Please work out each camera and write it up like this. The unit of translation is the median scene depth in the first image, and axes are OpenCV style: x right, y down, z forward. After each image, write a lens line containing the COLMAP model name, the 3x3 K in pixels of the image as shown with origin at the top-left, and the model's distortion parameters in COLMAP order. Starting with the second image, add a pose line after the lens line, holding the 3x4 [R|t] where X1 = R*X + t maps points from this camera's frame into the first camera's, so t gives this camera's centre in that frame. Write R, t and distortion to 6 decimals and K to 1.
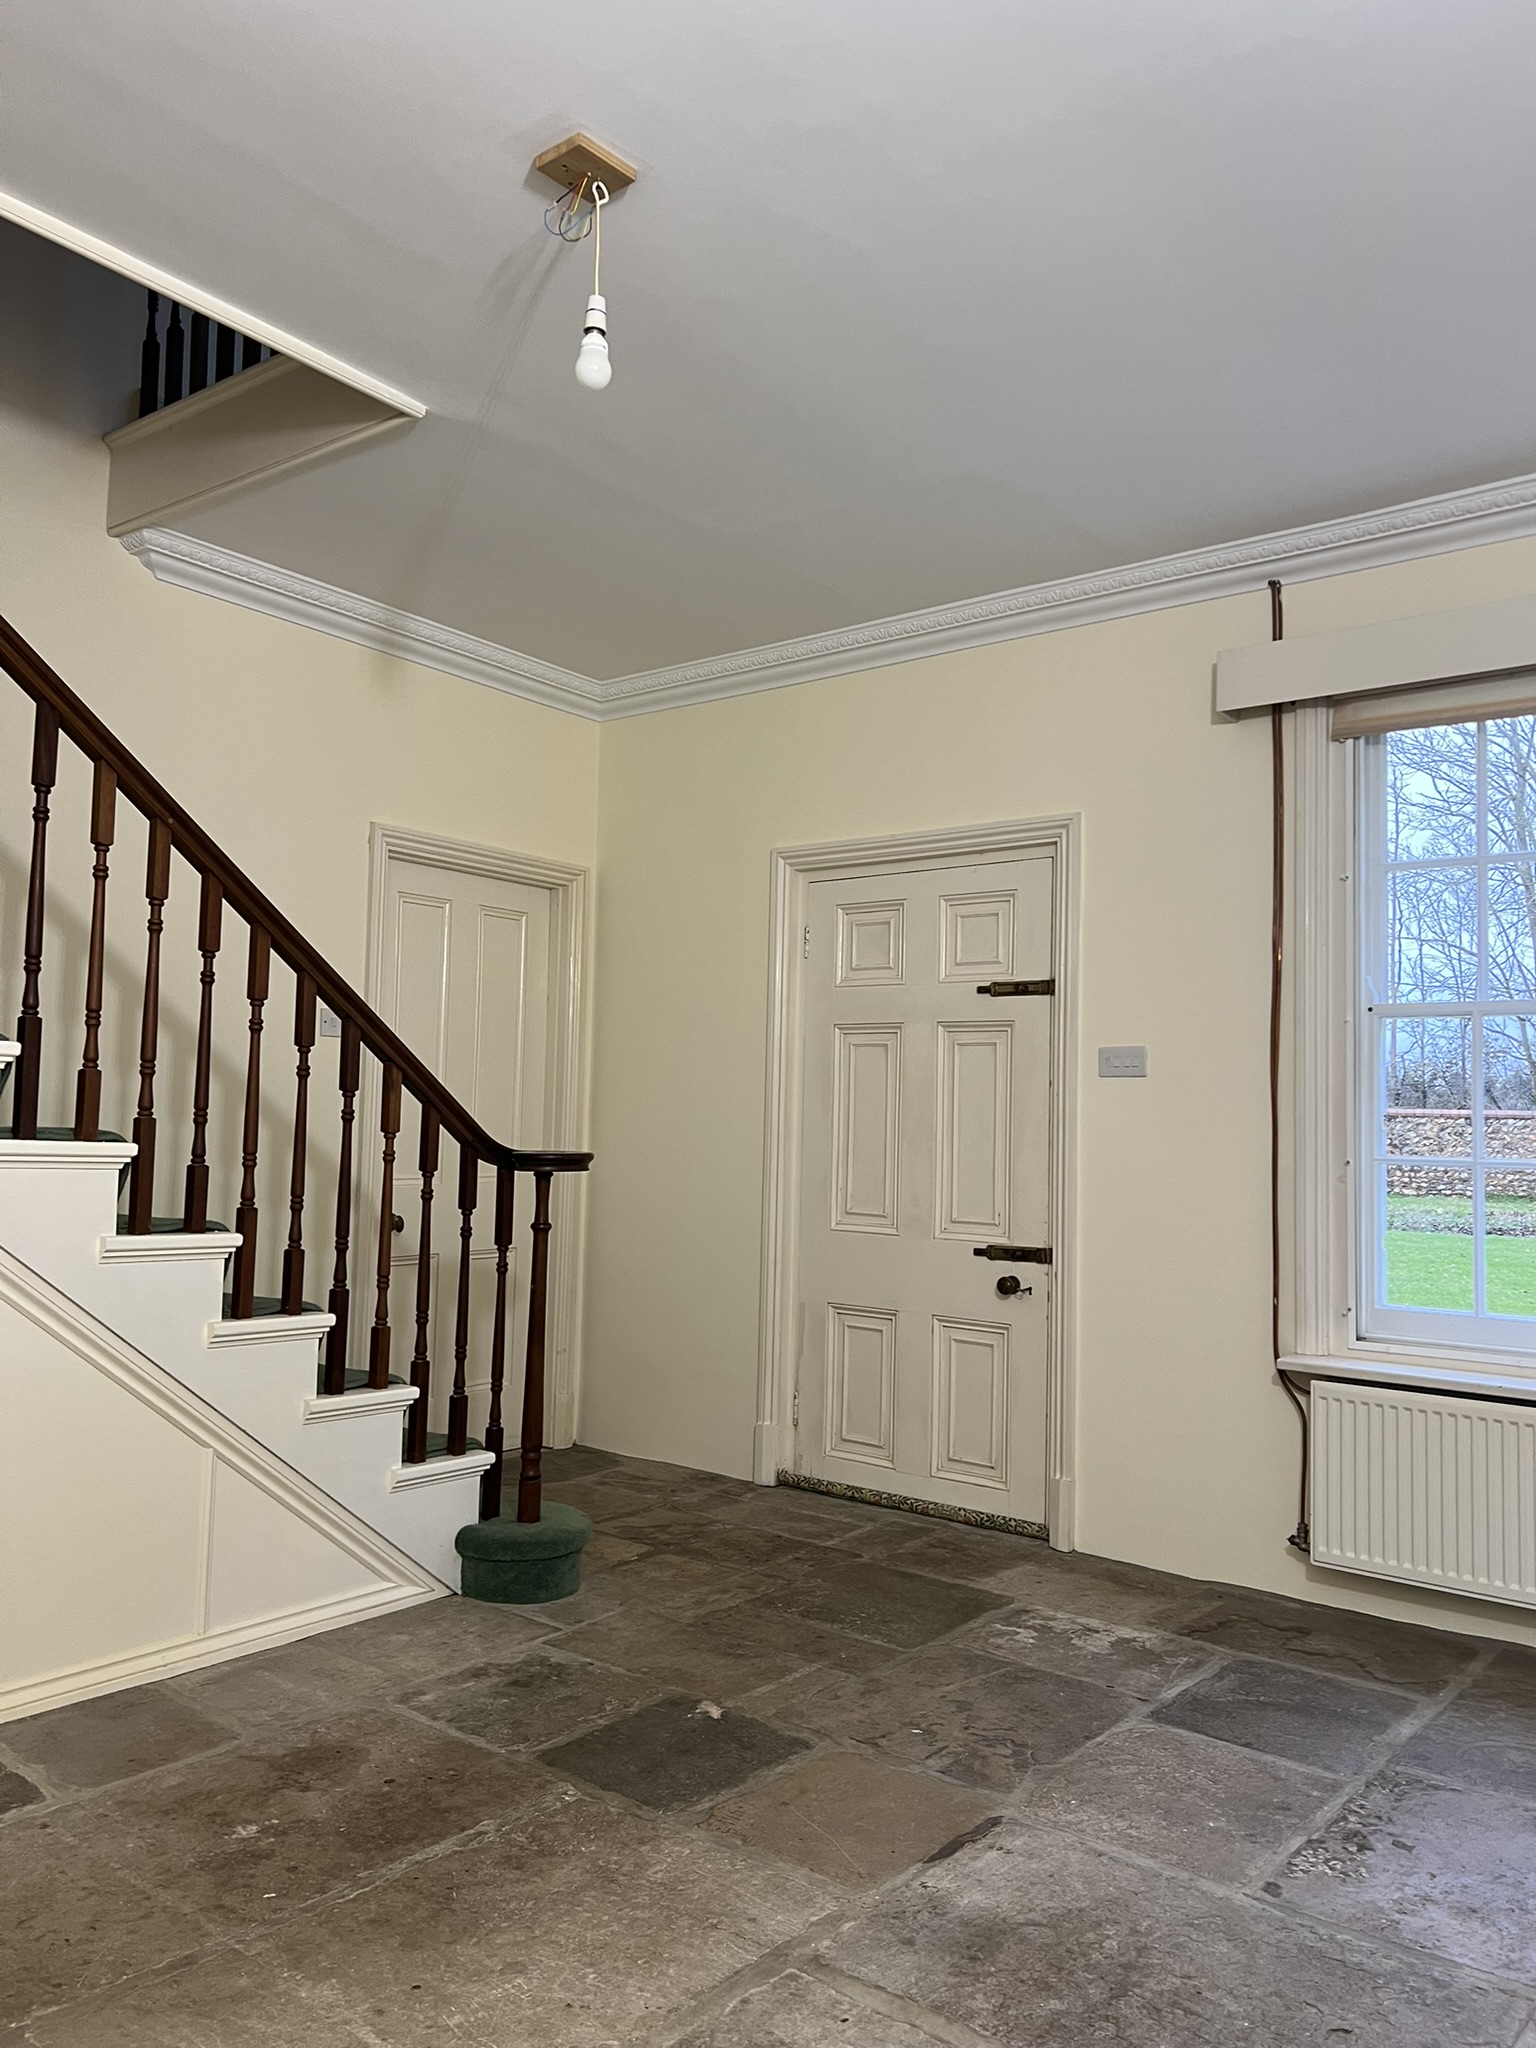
lens RADIAL K [[1533.9, 0, 776.5], [0, 1533.9, 1018.2], [0, 0, 1]] dist [0.047709, -0.056637]
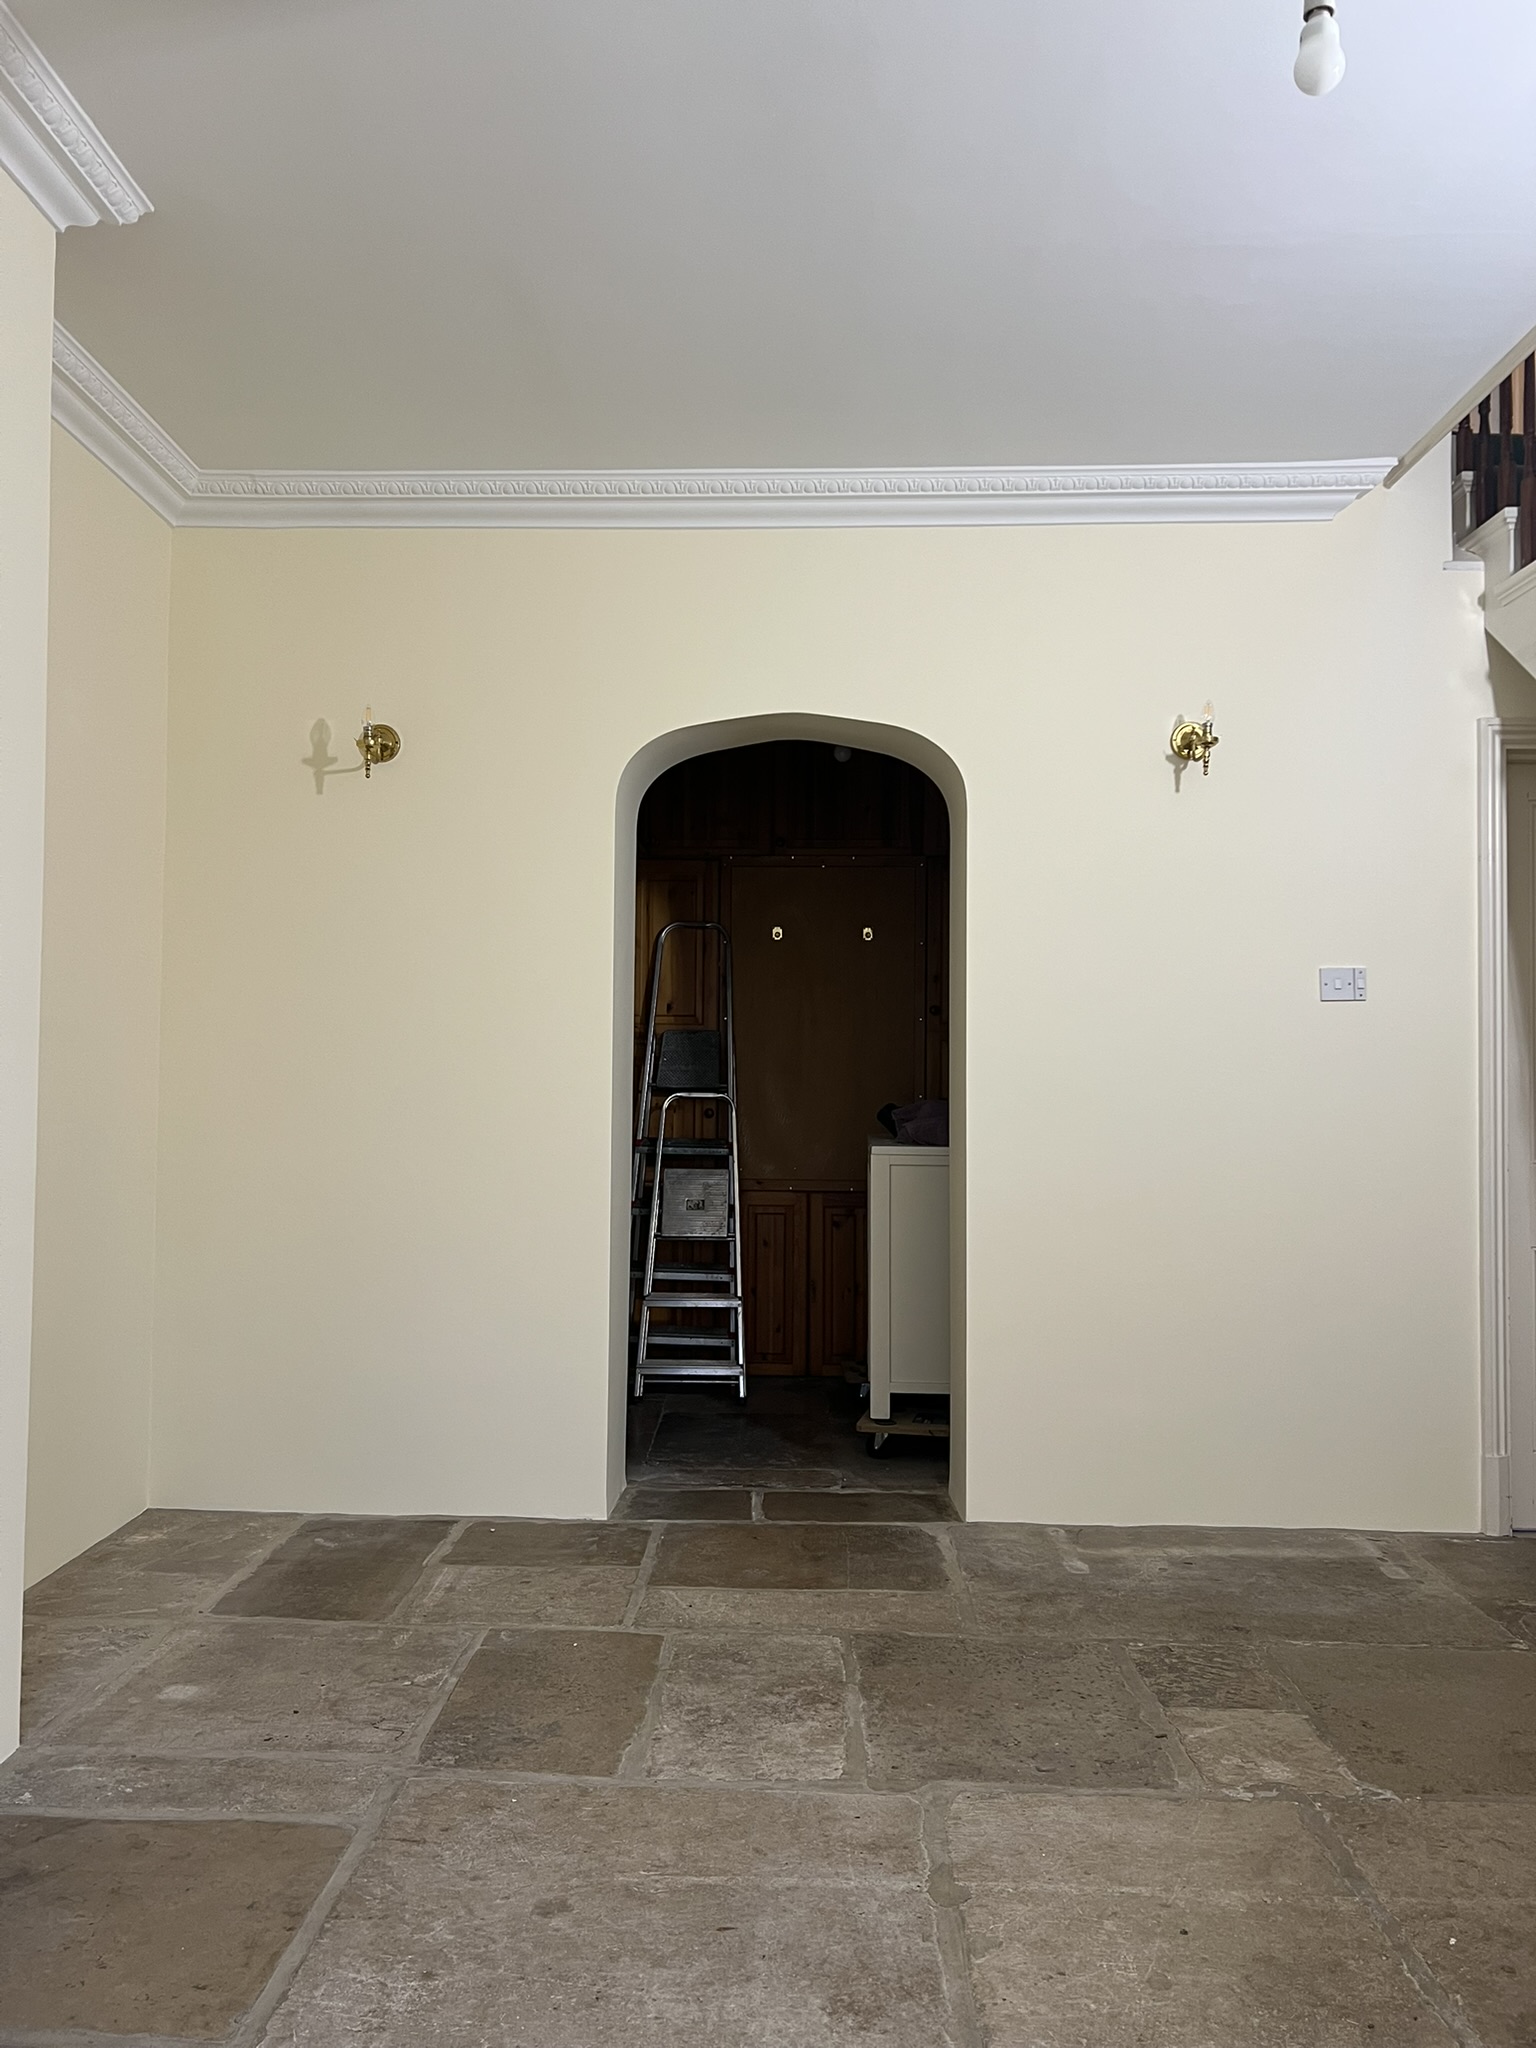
lens RADIAL K [[1533.9, 0, 758.3], [0, 1533.9, 1028.0], [0, 0, 1]] dist [0.047709, -0.056637]
pose [[-0.801419, -0.053090, -0.595743, 0.419454], [0.013575, 0.994181, -0.106860, 0.093638], [0.597950, -0.093726, -0.796035, 1.132841]]
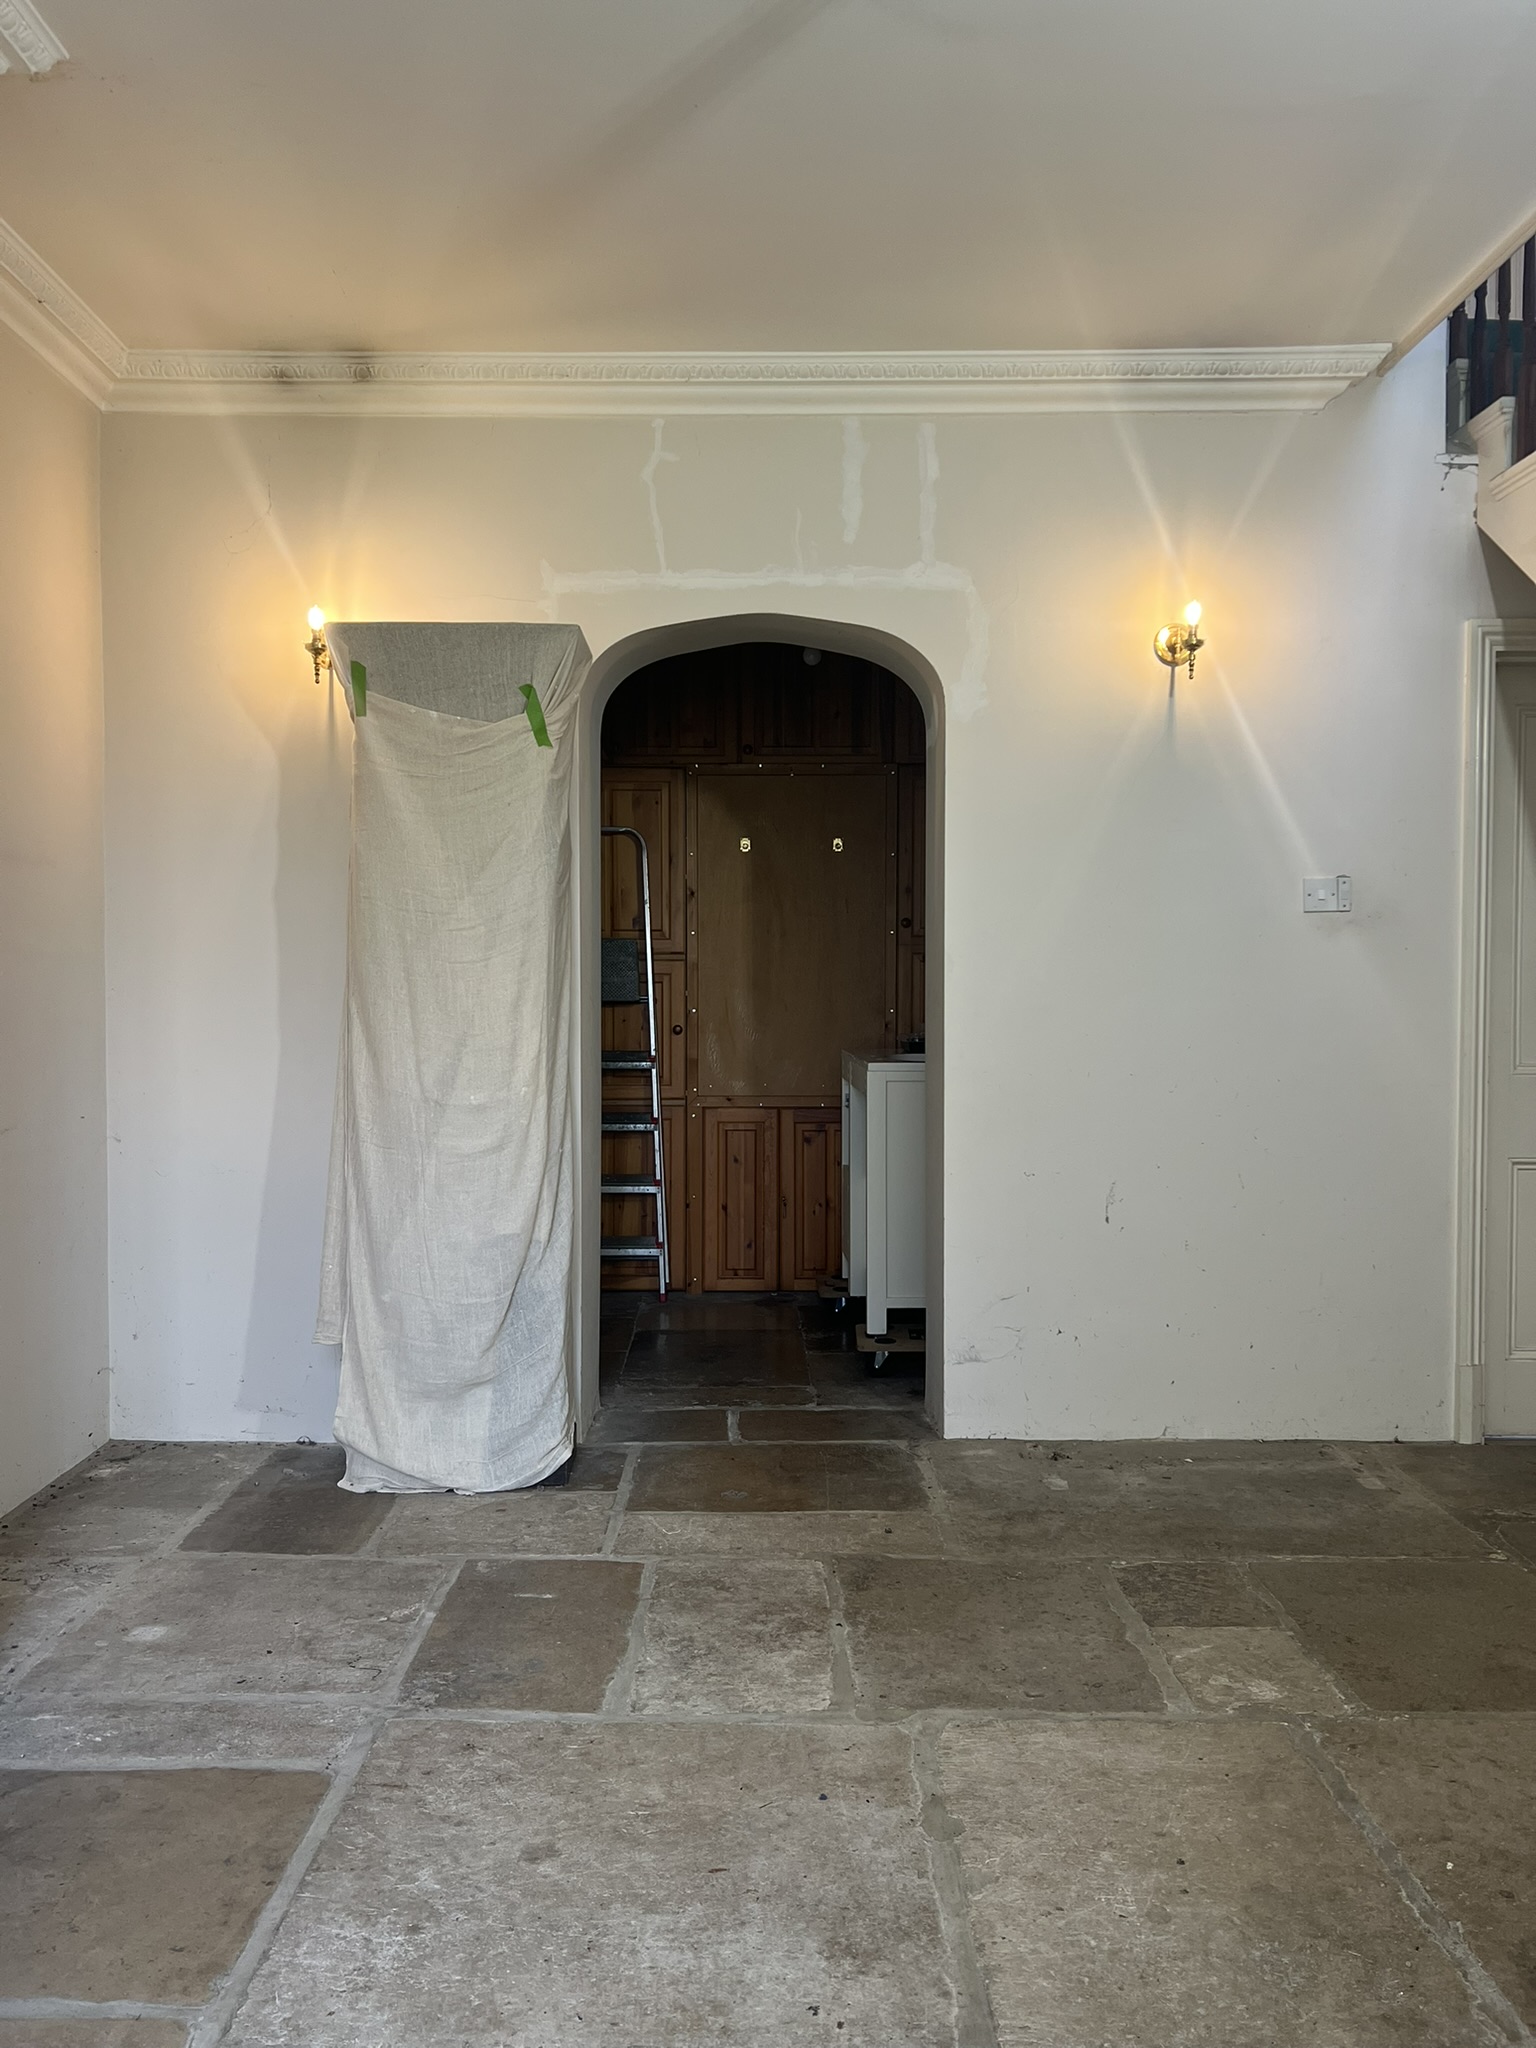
lens RADIAL K [[1533.9, 0, 768.4], [0, 1533.9, 1030.9], [0, 0, 1]] dist [0.047709, -0.056637]
pose [[-0.781798, -0.009116, -0.623465, 0.407079], [0.023899, 0.998720, -0.044571, 0.082880], [0.623073, -0.049746, -0.780580, 1.098181]]
